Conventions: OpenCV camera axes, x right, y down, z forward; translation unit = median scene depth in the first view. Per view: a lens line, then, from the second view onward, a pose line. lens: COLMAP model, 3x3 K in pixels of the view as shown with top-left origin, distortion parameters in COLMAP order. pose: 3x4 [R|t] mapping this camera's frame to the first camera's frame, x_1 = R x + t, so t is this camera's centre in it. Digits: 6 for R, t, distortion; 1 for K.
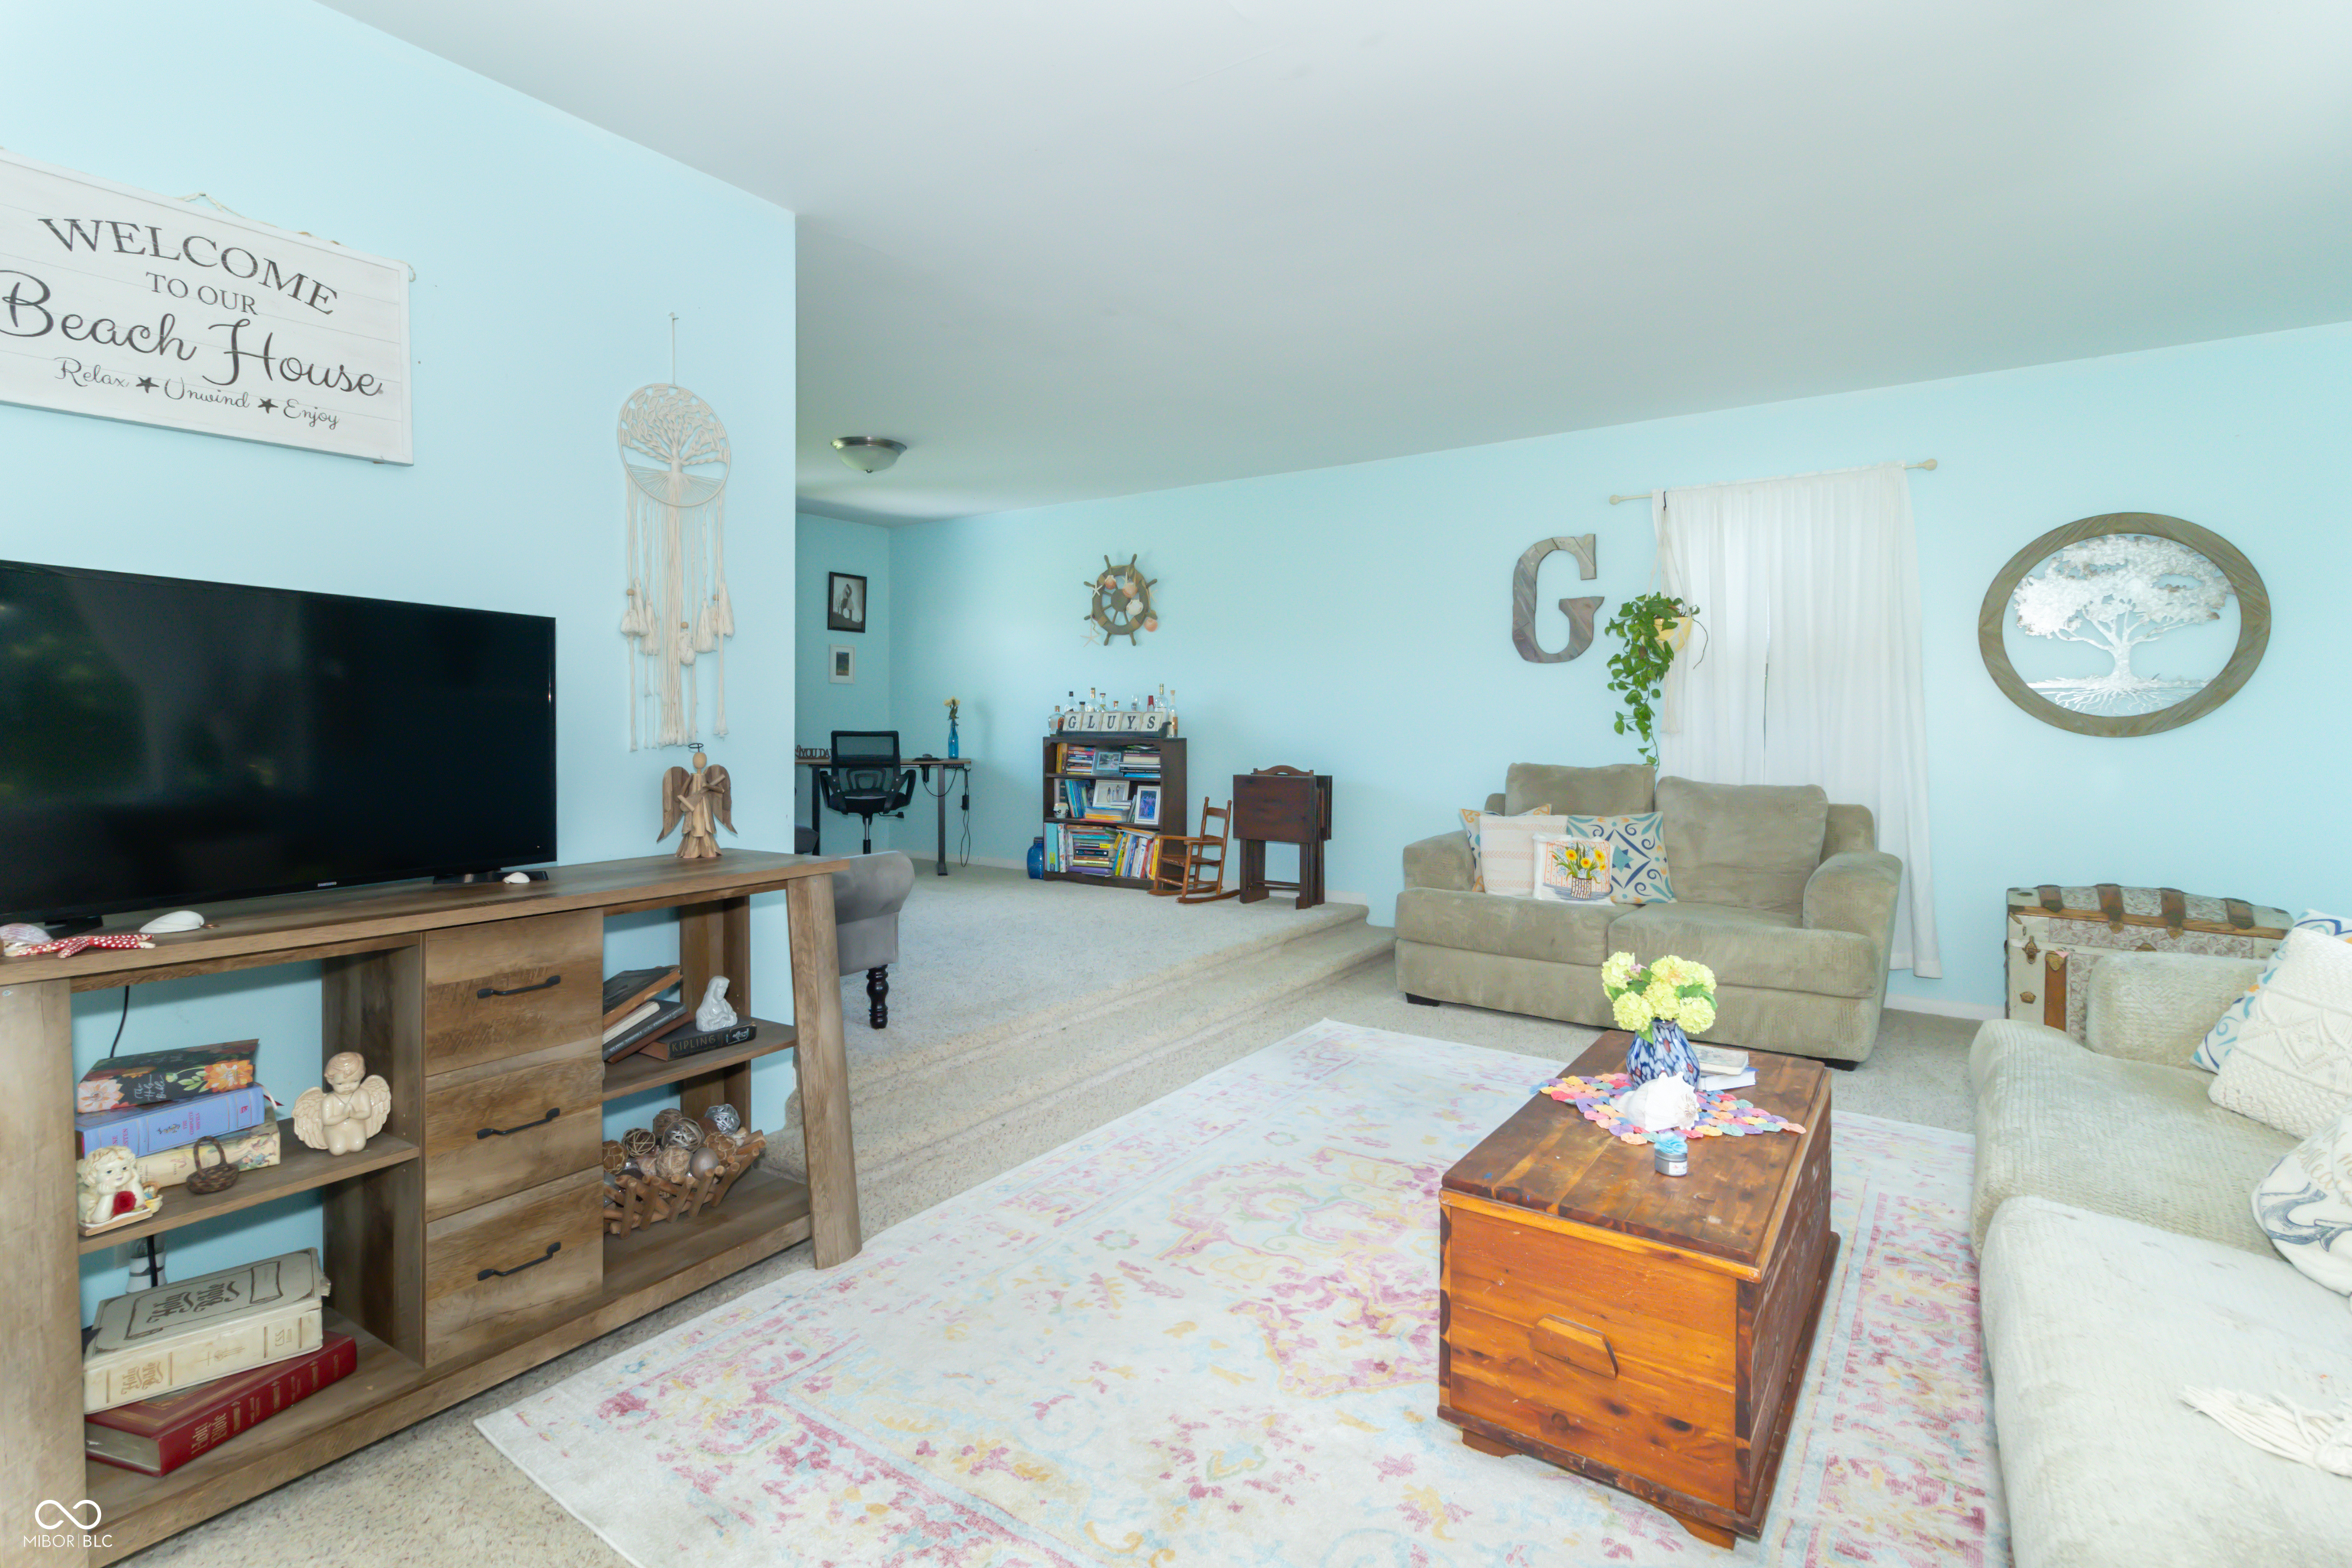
lens RADIAL K [[1106.9, 0, 1178.3], [0, 1106.9, 731.3], [0, 0, 1]] dist [0.000936, -0.000293]
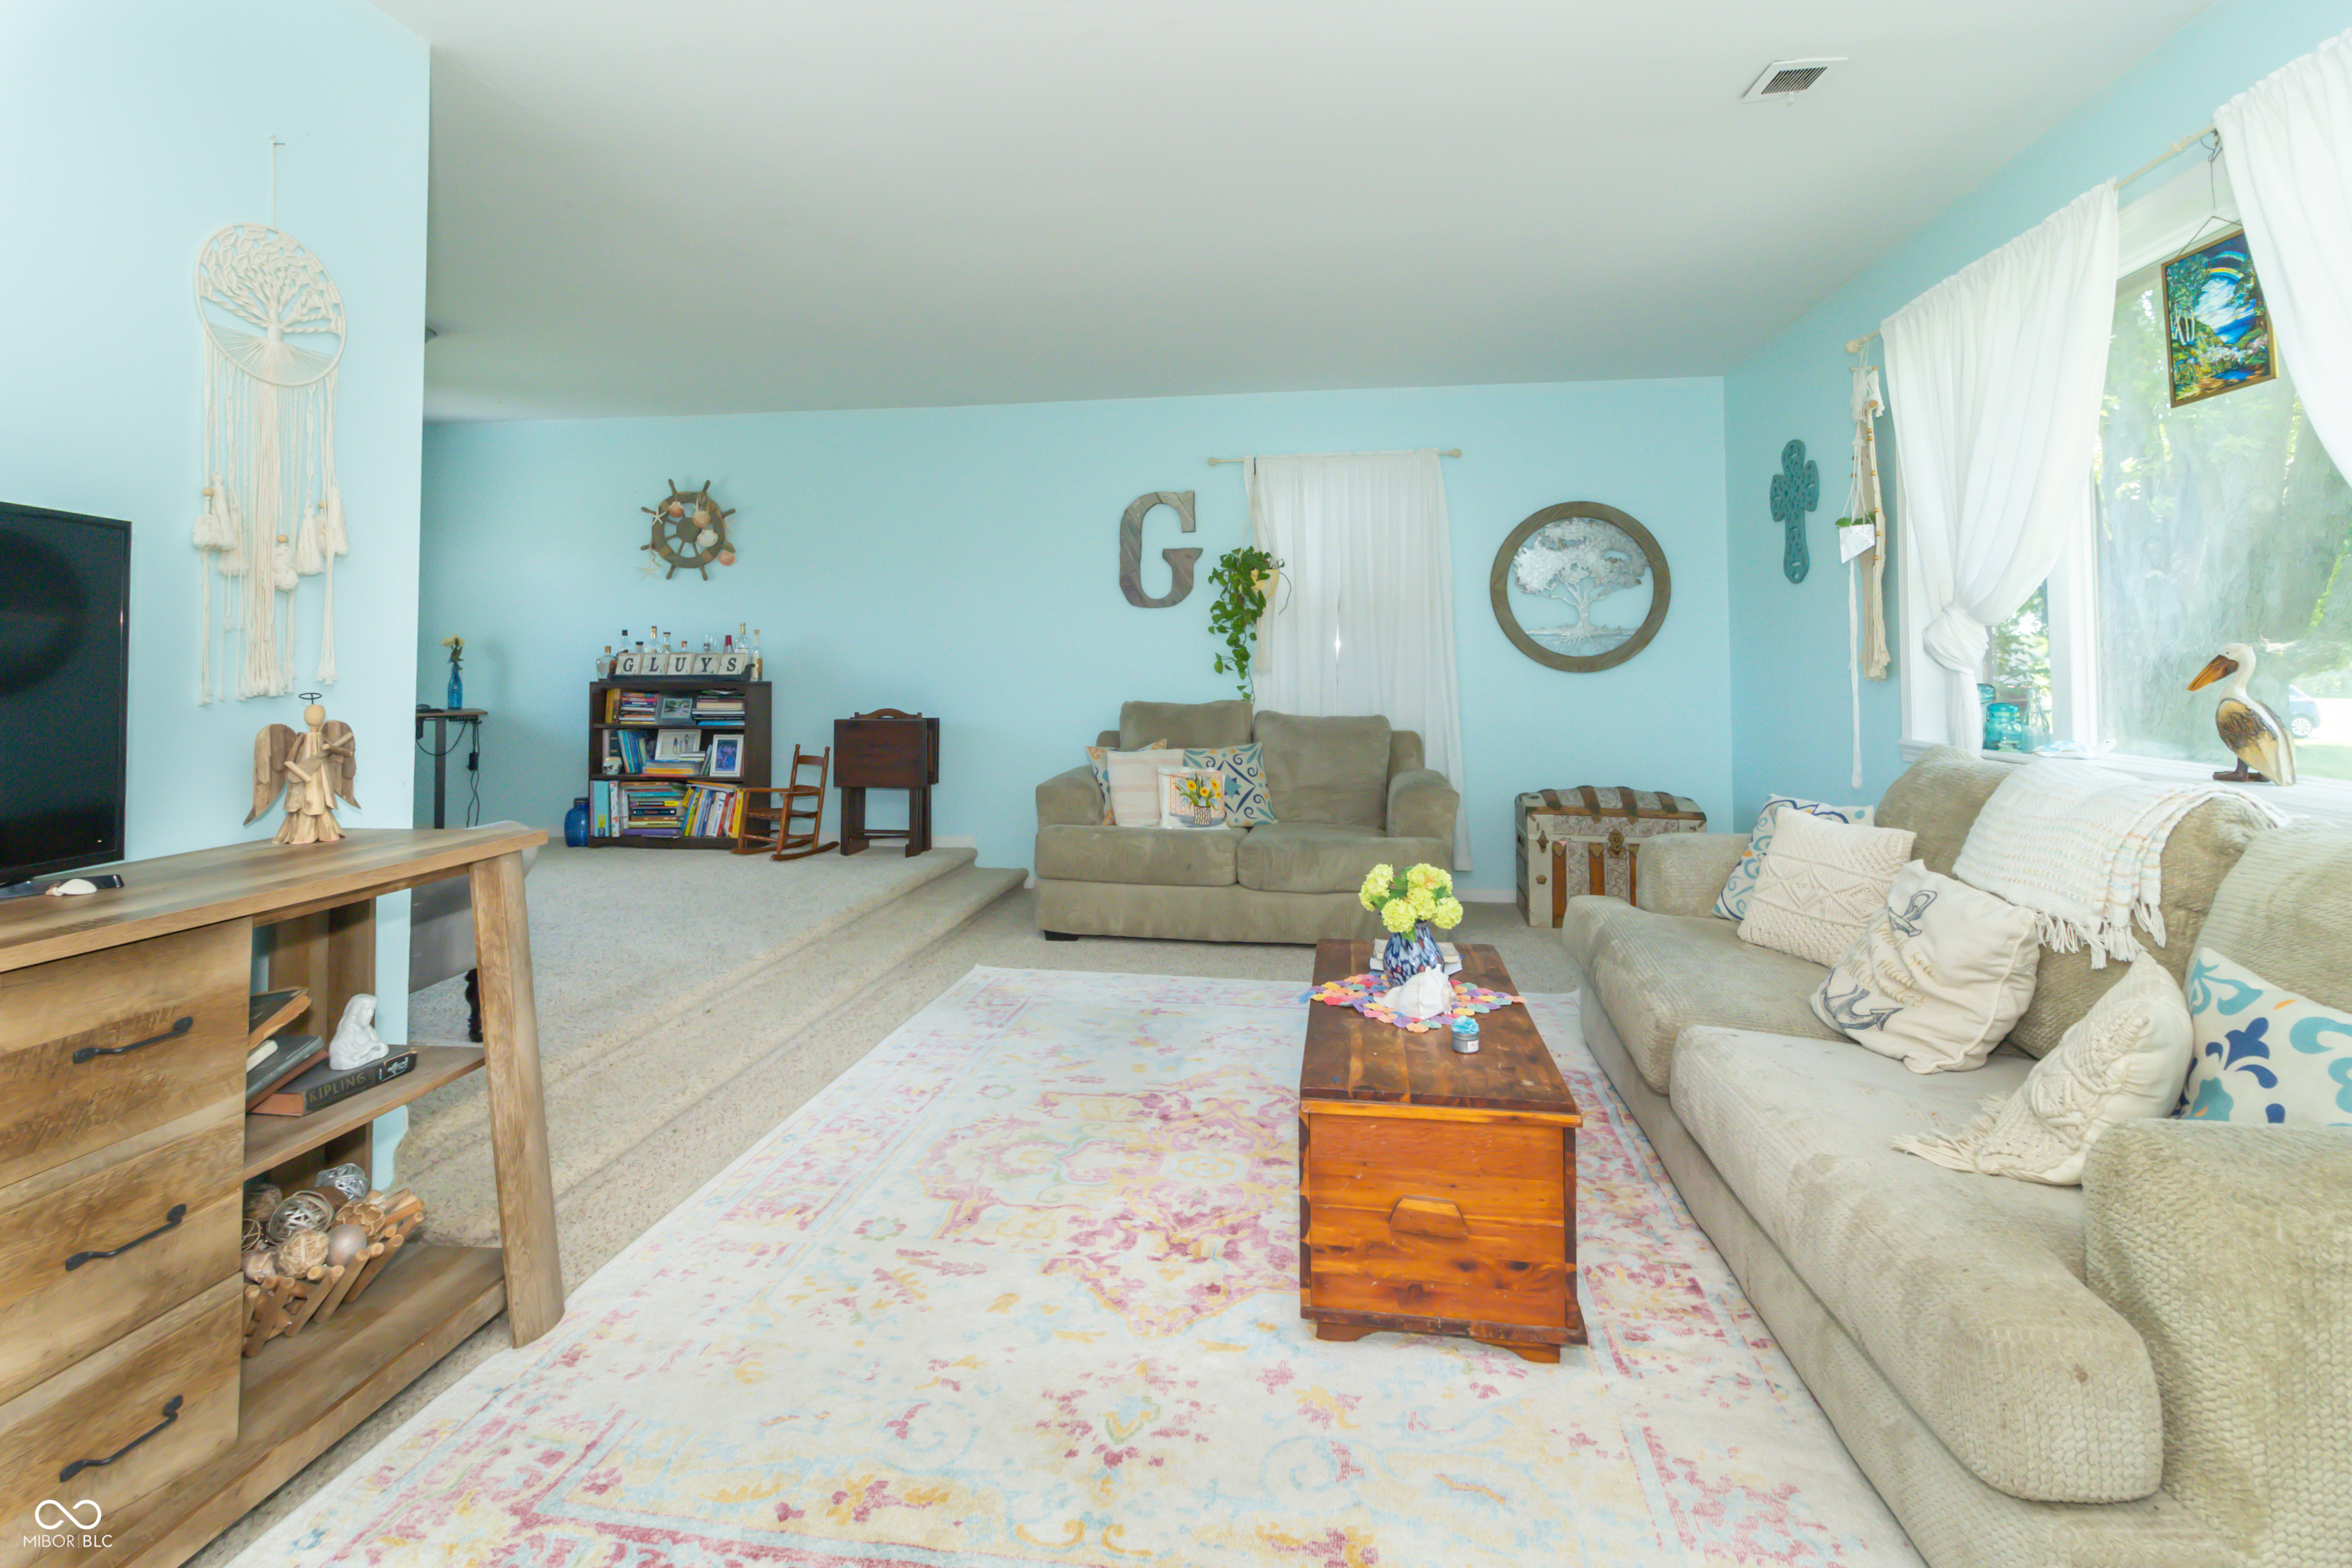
lens RADIAL K [[1106.9, 0, 1165.9], [0, 1106.9, 625.7], [0, 0, 1]] dist [0.000936, -0.000293]
pose [[0.903280, 0.010804, 0.428916, -0.136142], [0.007551, 0.999128, -0.041070, 0.000141], [-0.428985, 0.040337, 0.902410, 0.029462]]
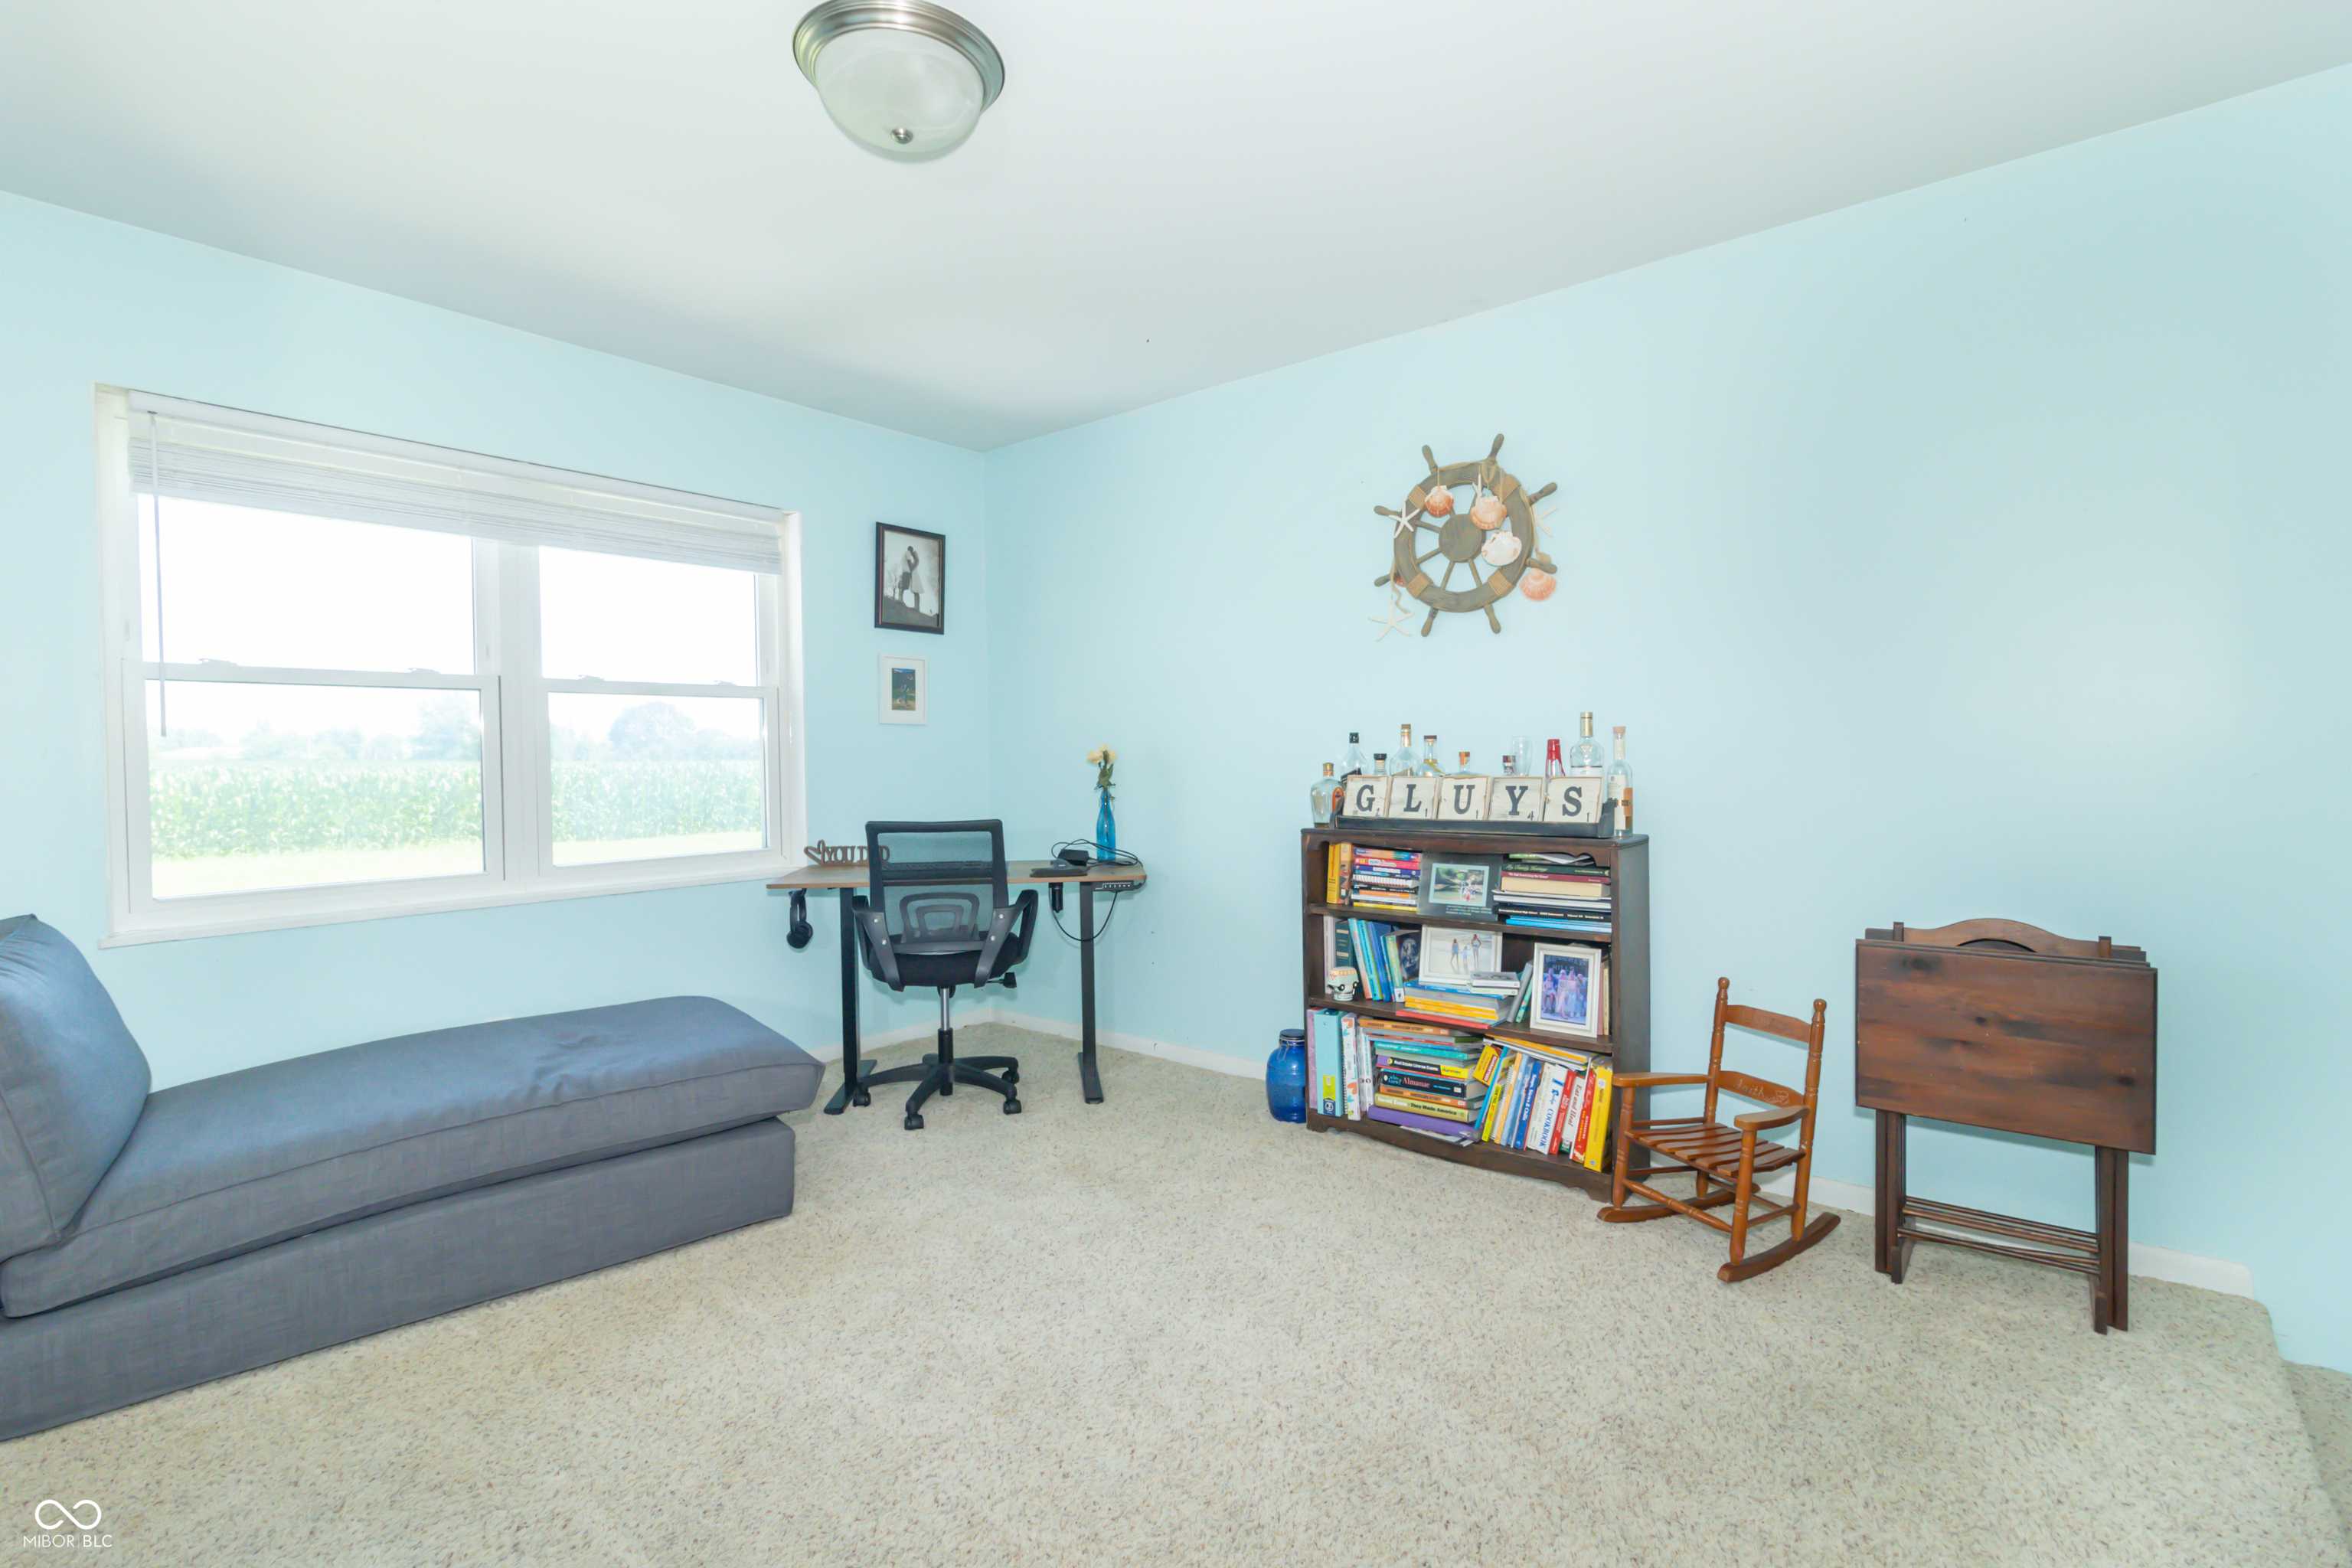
lens RADIAL K [[1106.9, 0, 1247.0], [0, 1106.9, 782.7], [0, 0, 1]] dist [0.000936, -0.000293]
pose [[0.998977, -0.014012, -0.042990, -0.195404], [0.014544, 0.999821, 0.012088, -0.032996], [0.042813, -0.012701, 0.999002, 0.818804]]
